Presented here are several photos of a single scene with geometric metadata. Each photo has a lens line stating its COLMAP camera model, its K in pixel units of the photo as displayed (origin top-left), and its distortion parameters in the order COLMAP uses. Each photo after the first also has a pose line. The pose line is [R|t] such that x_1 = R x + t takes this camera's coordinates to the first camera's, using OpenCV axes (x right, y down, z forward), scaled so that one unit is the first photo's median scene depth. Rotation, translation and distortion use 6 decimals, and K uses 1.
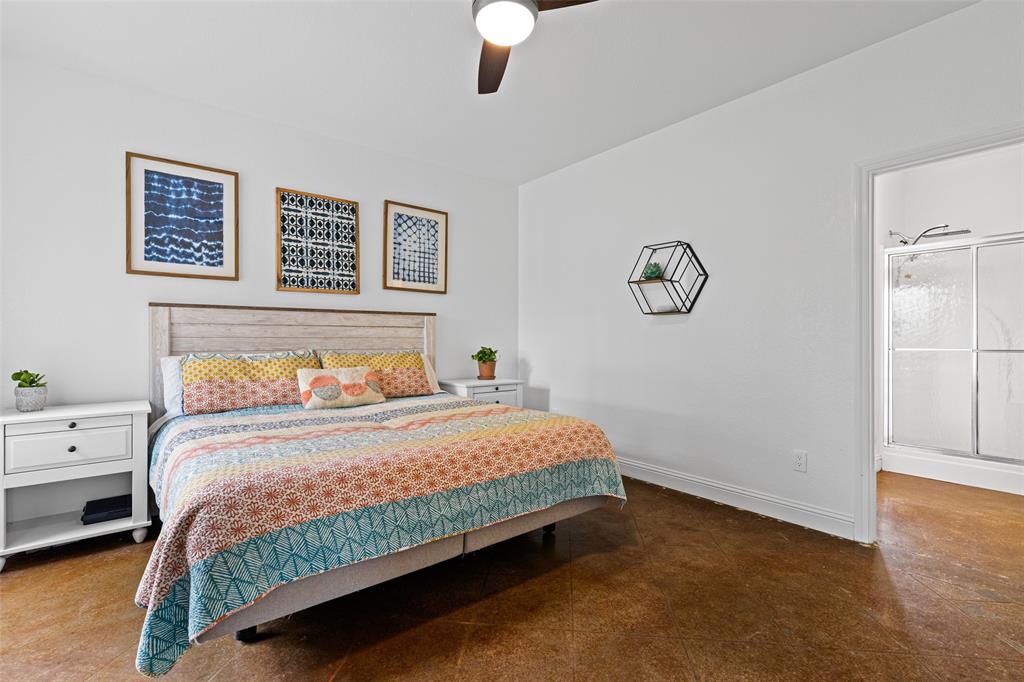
lens RADIAL K [[462.2, 0, 511.2], [0, 462.2, 338.4], [0, 0, 1]] dist [0.007757, -0.001436]
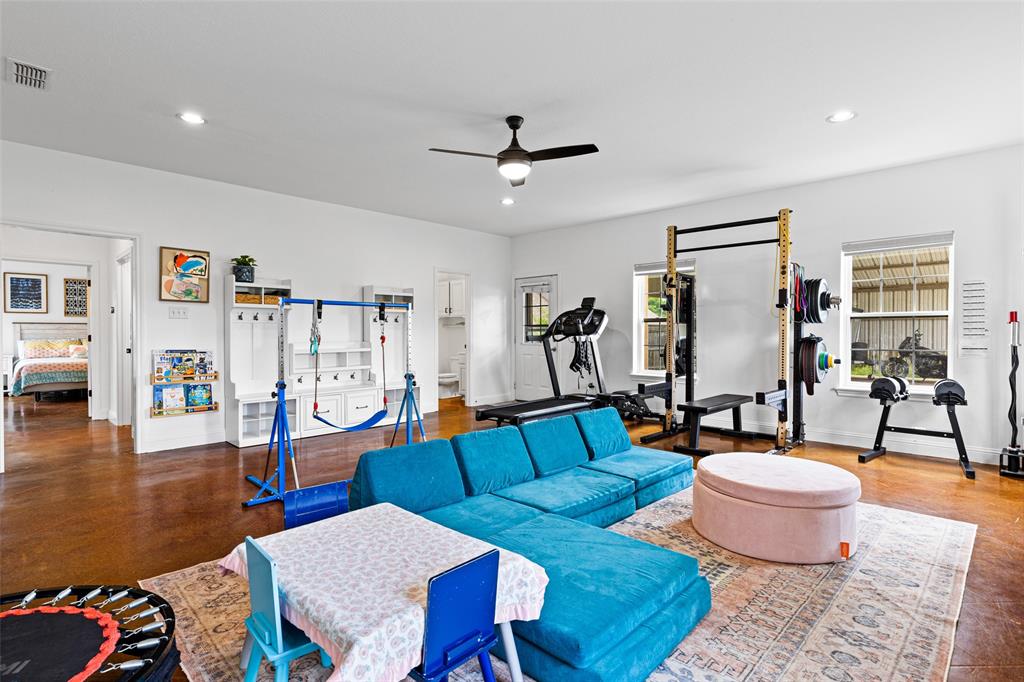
lens RADIAL K [[497.7, 0, 505.4], [0, 497.7, 341.4], [0, 0, 1]] dist [-0.004095, 0.002162]
pose [[0.993134, -0.002795, 0.116952, 1.874702], [0.000953, 0.999875, 0.015803, -0.001736], [-0.116982, -0.015583, 0.993012, -2.393046]]
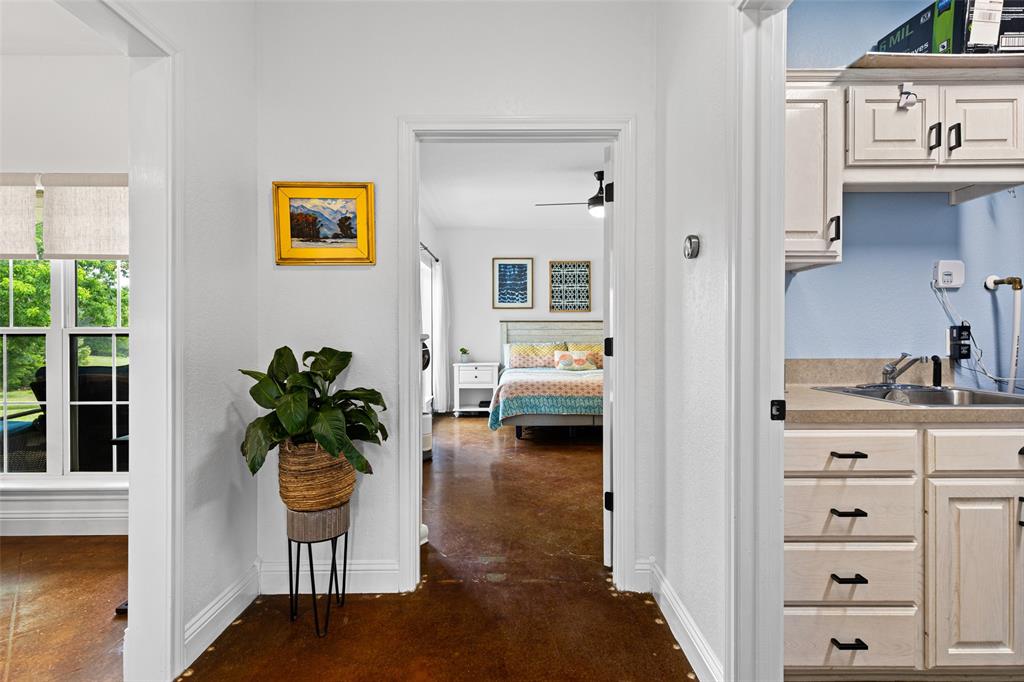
lens RADIAL K [[462.2, 0, 527.5], [0, 462.2, 330.4], [0, 0, 1]] dist [0.007757, -0.001436]
pose [[0.796298, -0.008261, -0.604848, 0.695496], [0.001193, 0.999926, -0.012087, 0.000036], [0.604904, 0.008903, 0.796249, -0.724949]]
